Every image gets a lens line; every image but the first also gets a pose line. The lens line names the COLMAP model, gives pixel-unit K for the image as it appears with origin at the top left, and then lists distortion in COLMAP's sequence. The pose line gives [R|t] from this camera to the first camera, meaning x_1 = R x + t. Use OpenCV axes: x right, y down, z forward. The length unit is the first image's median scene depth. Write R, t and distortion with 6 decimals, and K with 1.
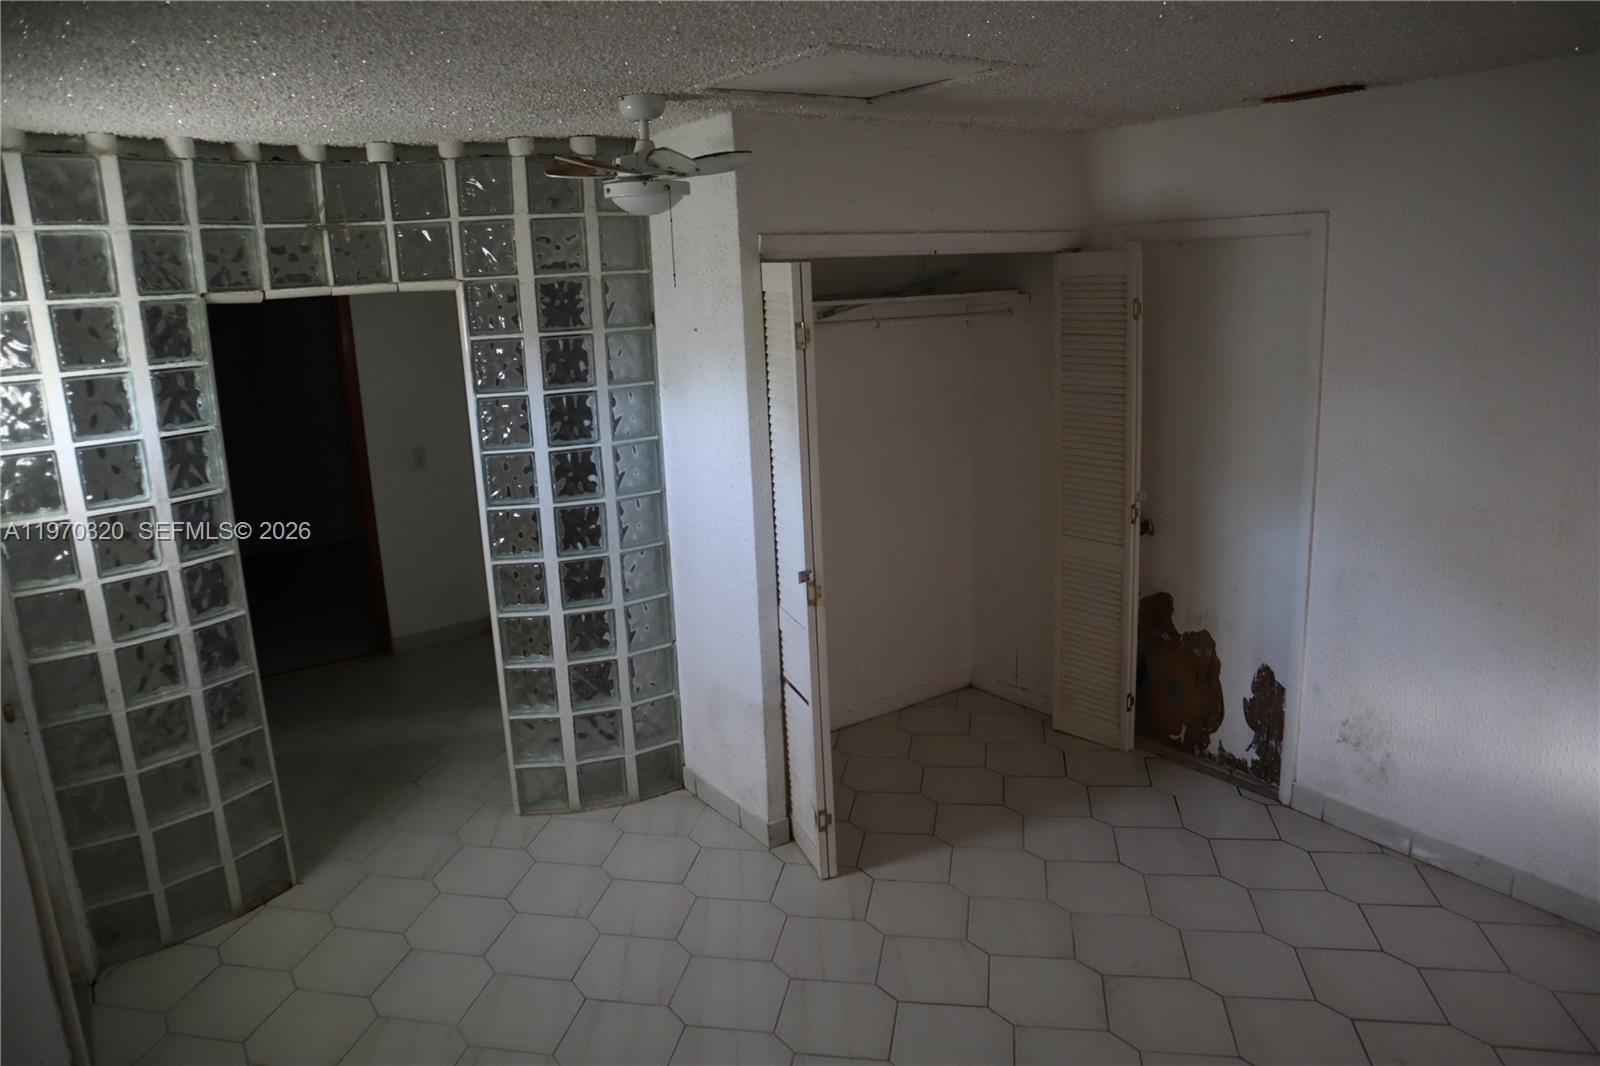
lens RADIAL K [[1112.1, 0, 789.7], [0, 1112.1, 532.0], [0, 0, 1]] dist [-0.122130, 0.074873]
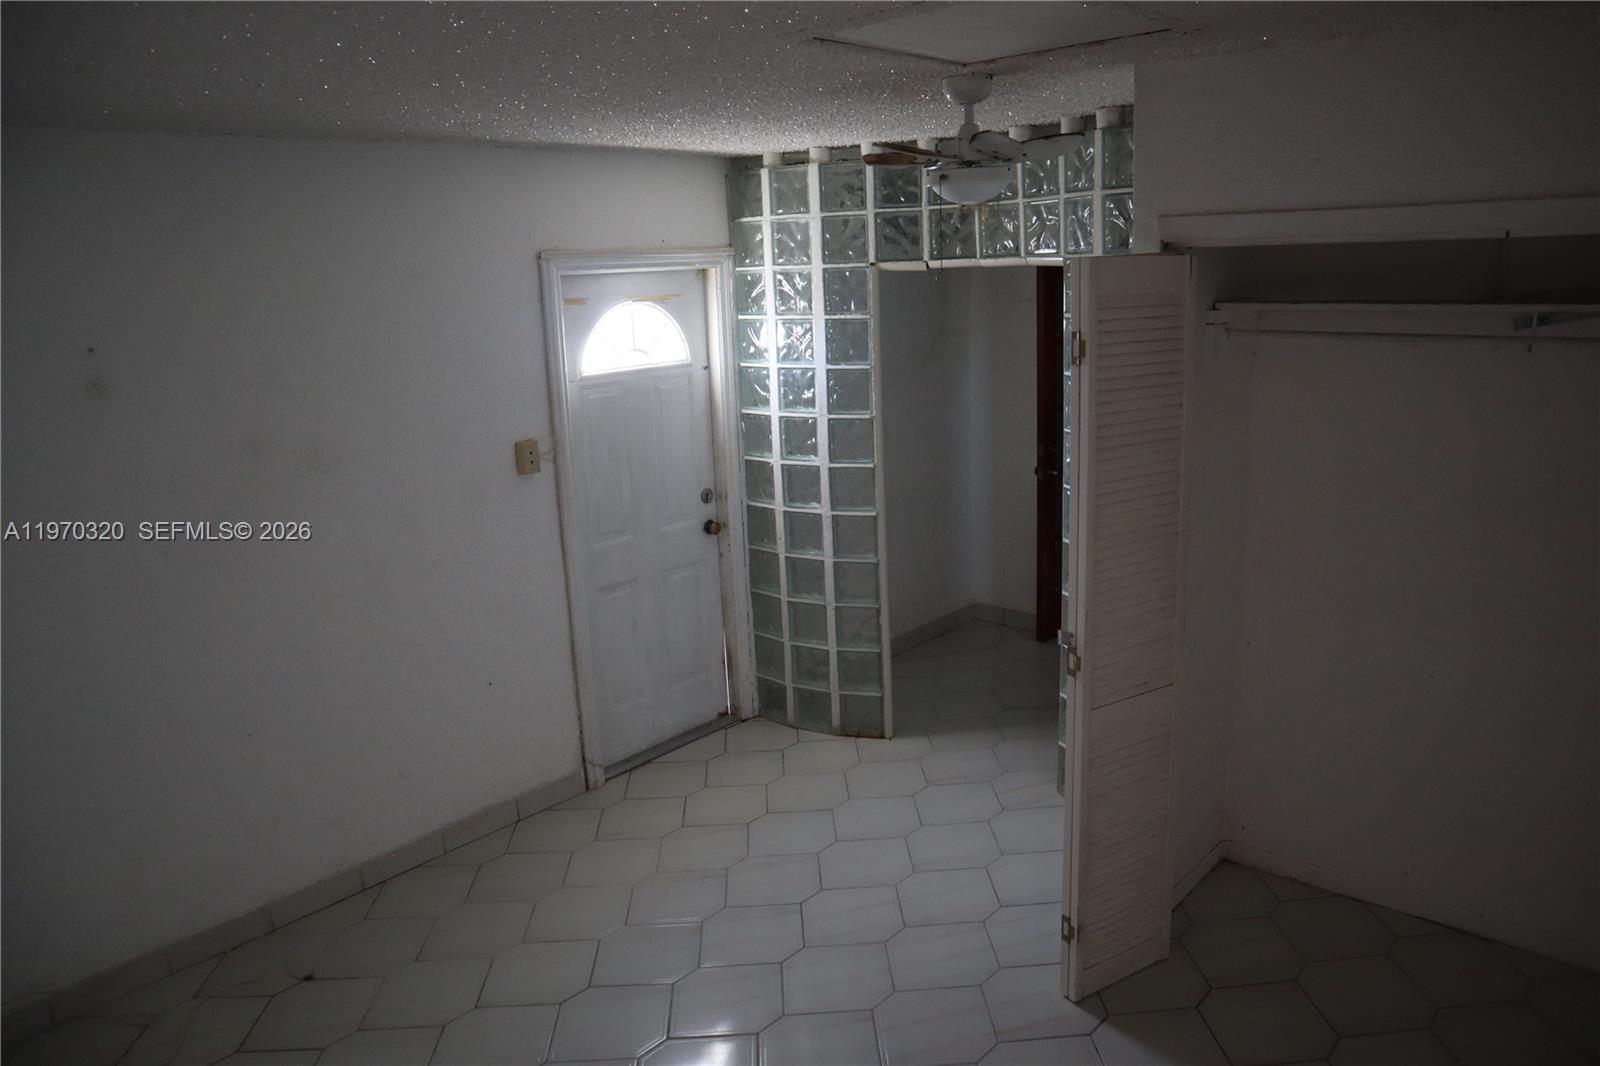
lens RADIAL K [[1112.1, 0, 789.7], [0, 1112.1, 532.0], [0, 0, 1]] dist [-0.122130, 0.074873]
pose [[0.218153, 0.258301, -0.941111, 0.757807], [-0.188378, 0.957347, 0.219091, -0.185259], [0.957561, 0.129489, 0.257507, 0.610082]]
